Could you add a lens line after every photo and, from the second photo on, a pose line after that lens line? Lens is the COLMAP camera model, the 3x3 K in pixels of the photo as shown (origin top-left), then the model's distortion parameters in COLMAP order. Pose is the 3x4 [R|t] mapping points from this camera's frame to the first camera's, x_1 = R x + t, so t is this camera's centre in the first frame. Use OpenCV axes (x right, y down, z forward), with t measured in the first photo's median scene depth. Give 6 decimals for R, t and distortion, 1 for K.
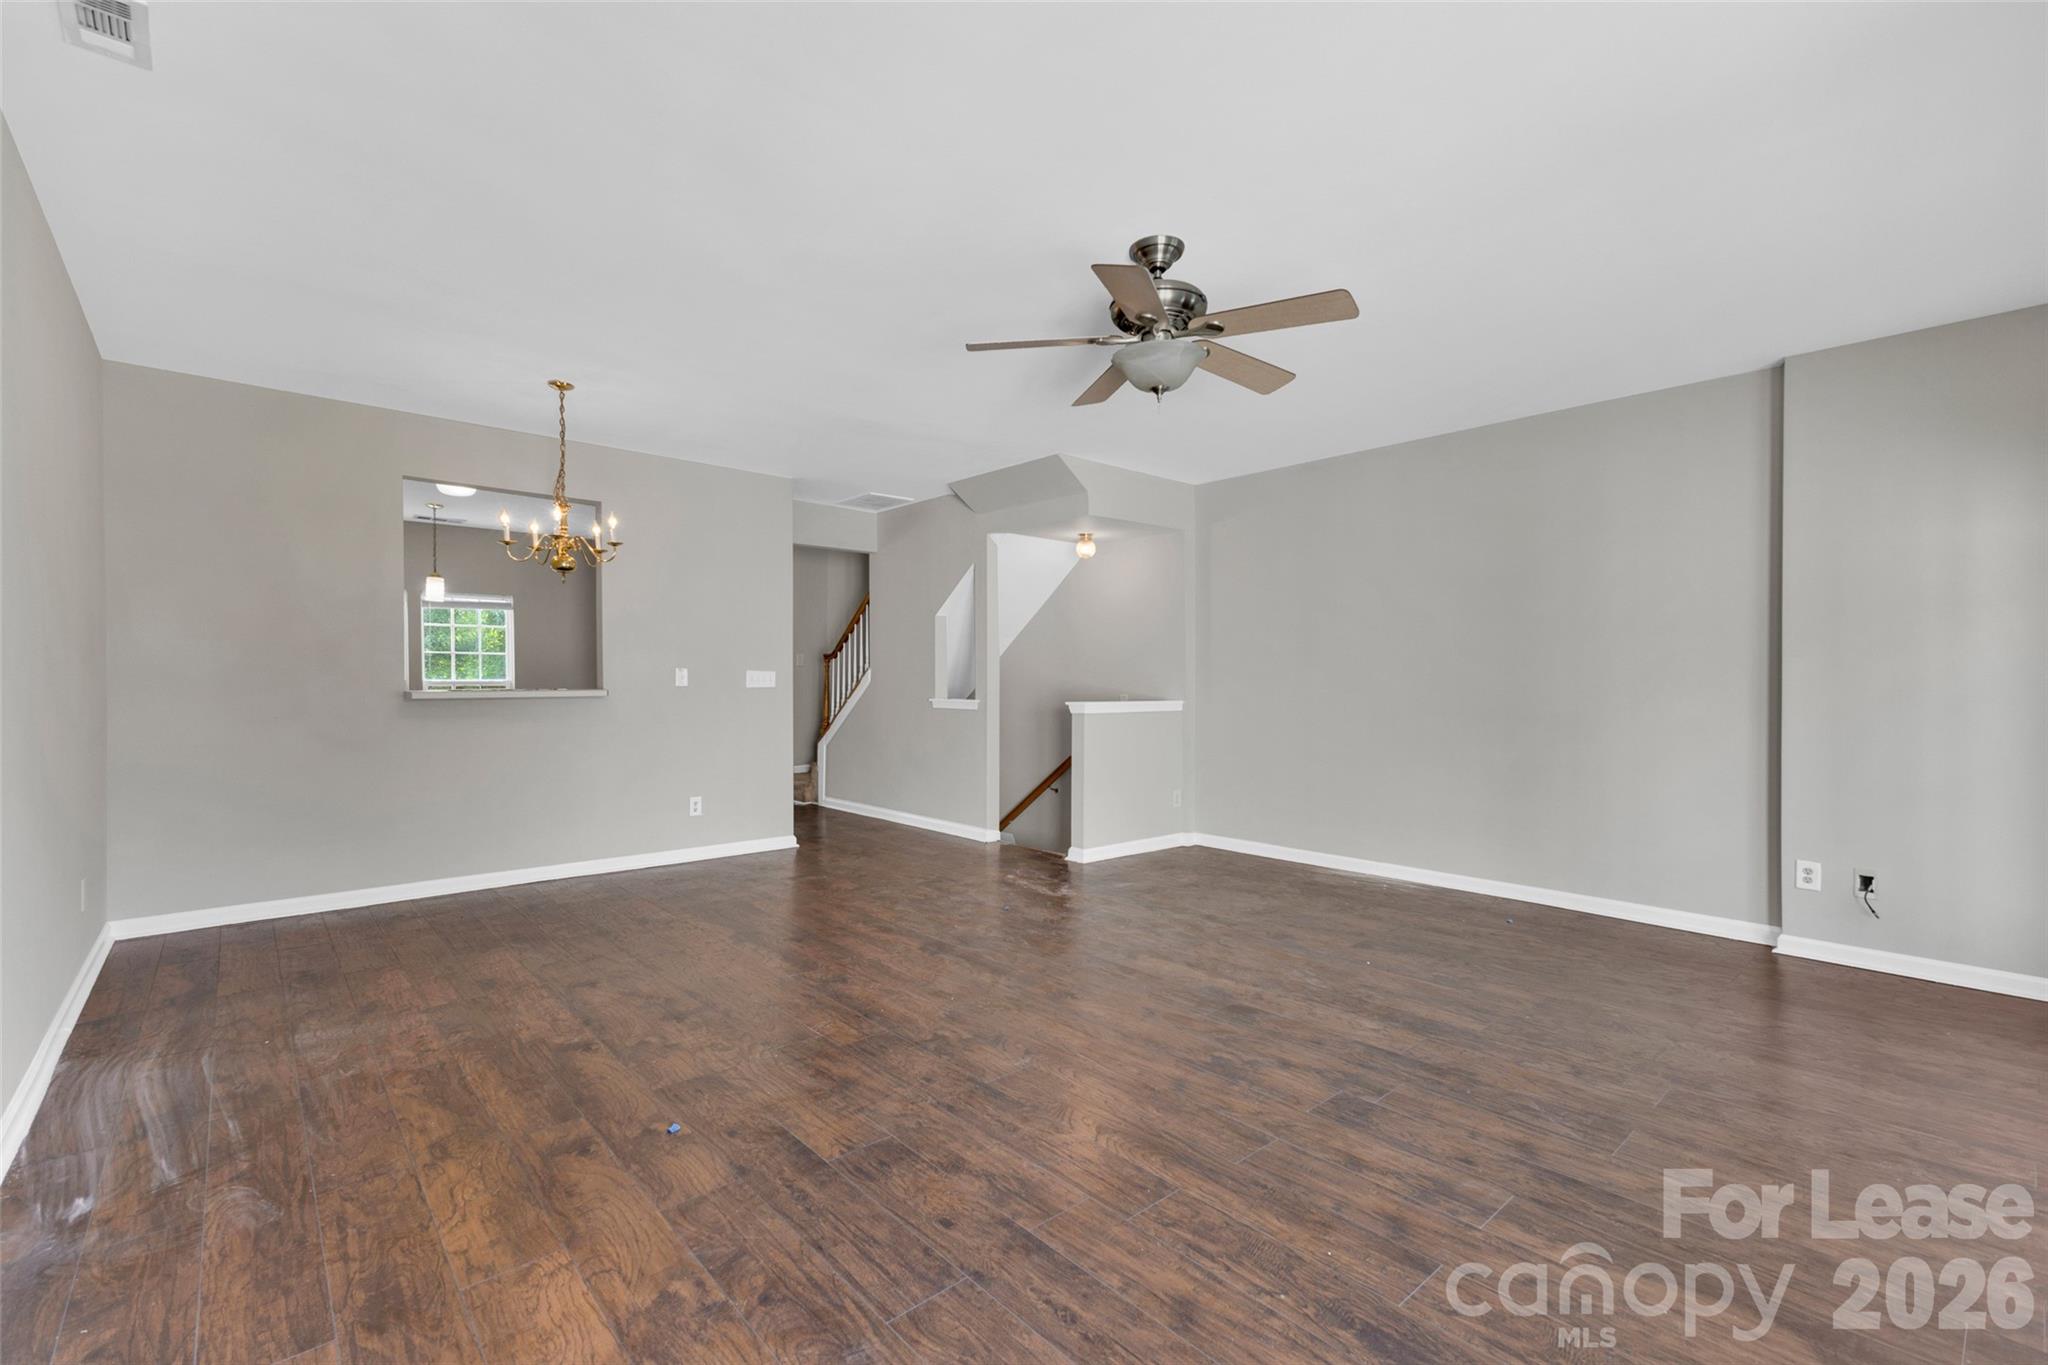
lens RADIAL K [[897.4, 0, 1023.2], [0, 897.4, 683.1], [0, 0, 1]] dist [0.000416, -0.000217]
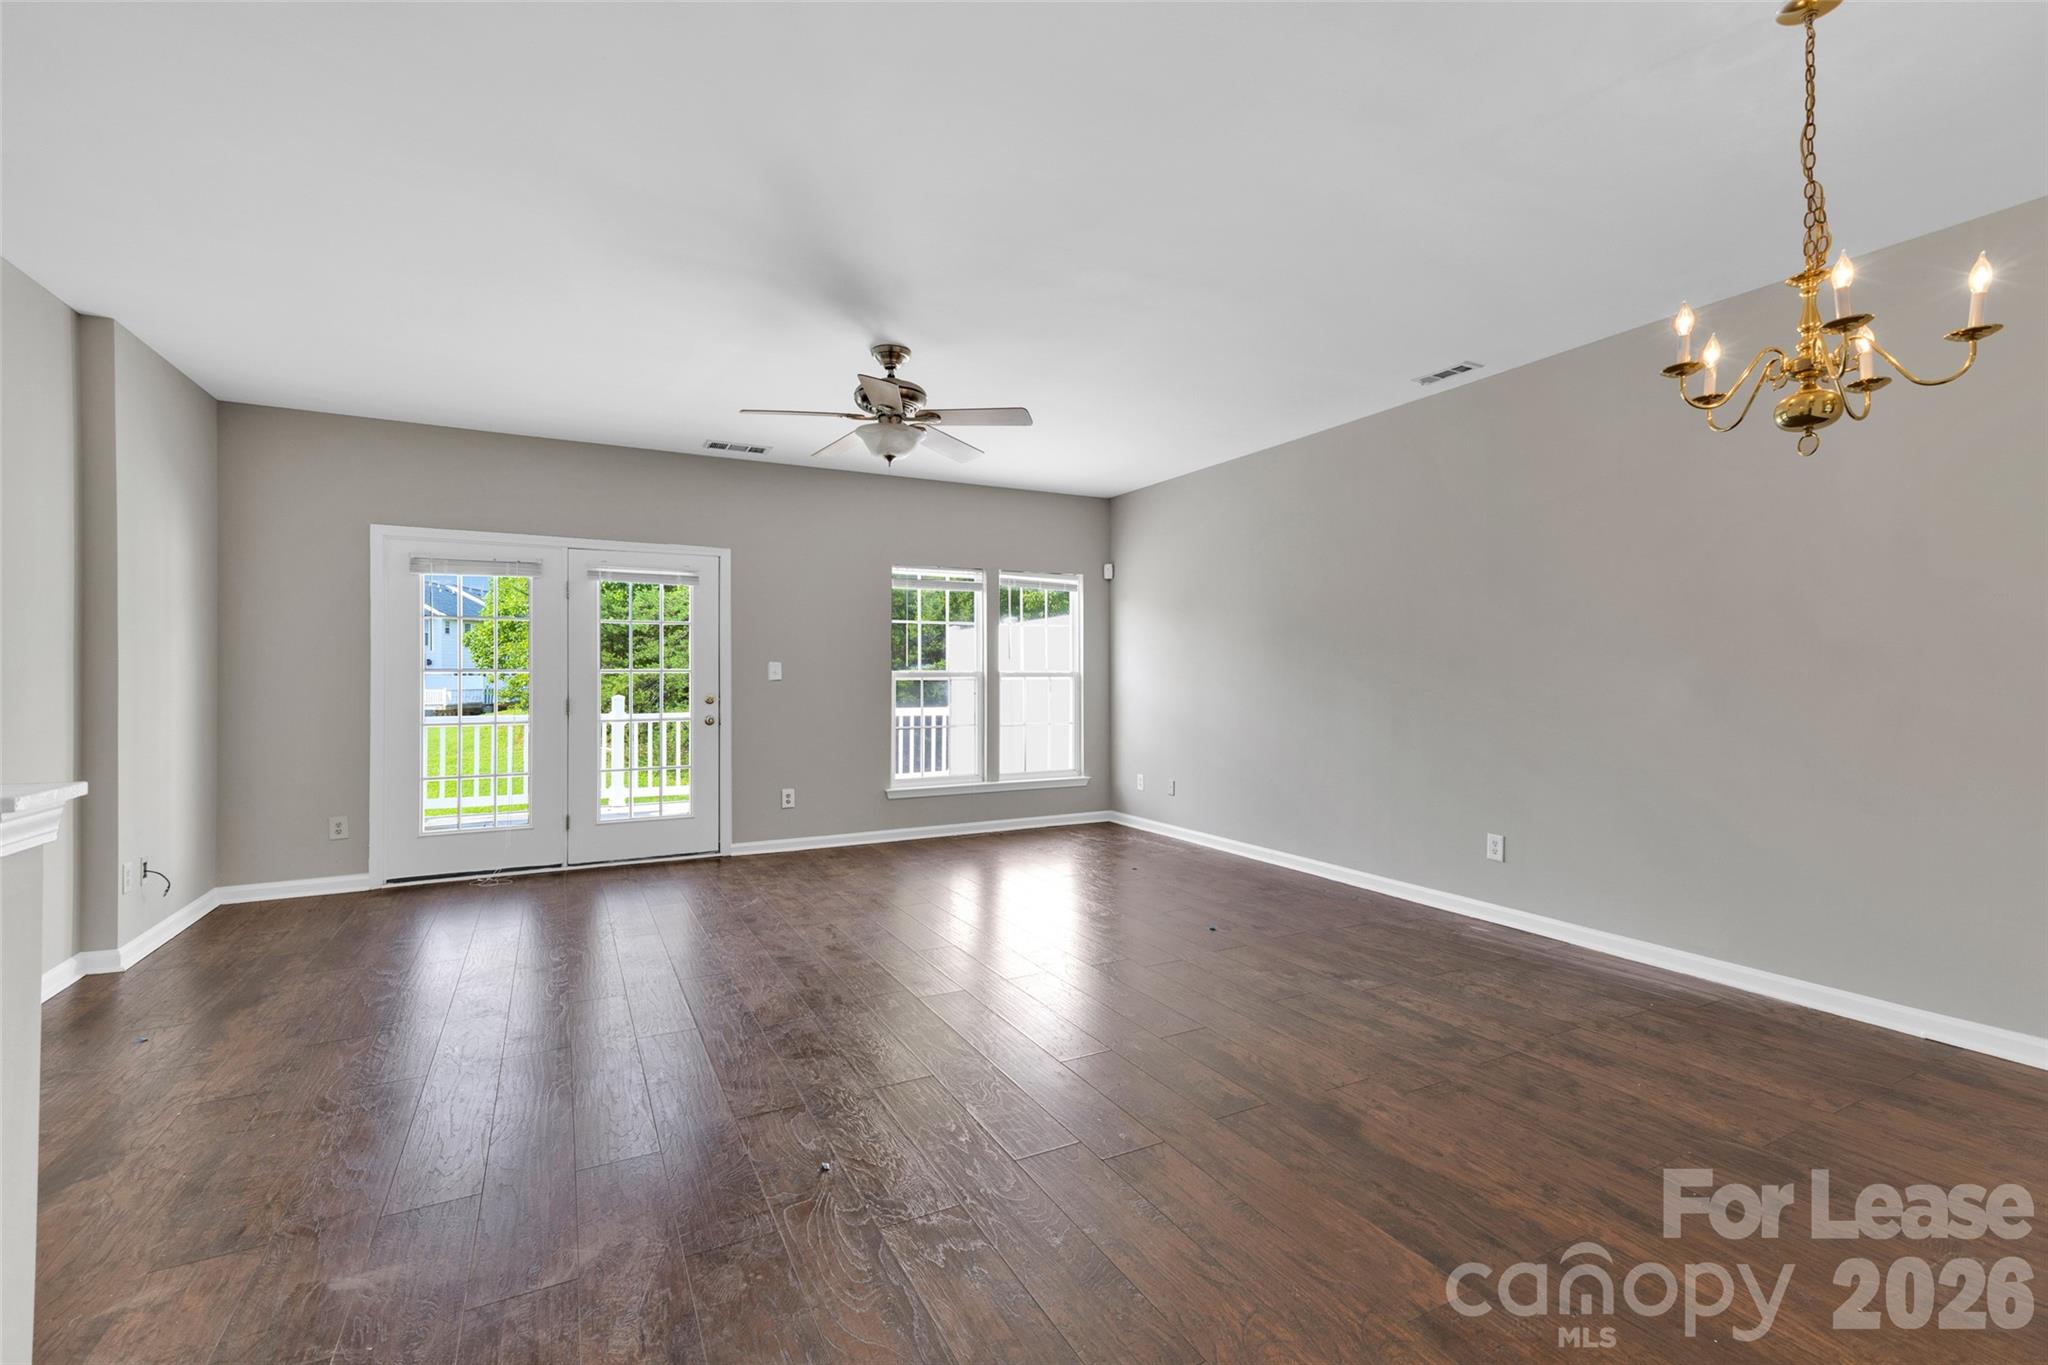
lens RADIAL K [[897.4, 0, 1022.7], [0, 897.4, 675.7], [0, 0, 1]] dist [0.000416, -0.000217]
pose [[-0.971434, -0.005560, 0.237243, -0.352685], [-0.005176, 0.999984, 0.002243, 0.001496], [-0.237252, 0.000951, -0.971448, 2.219066]]
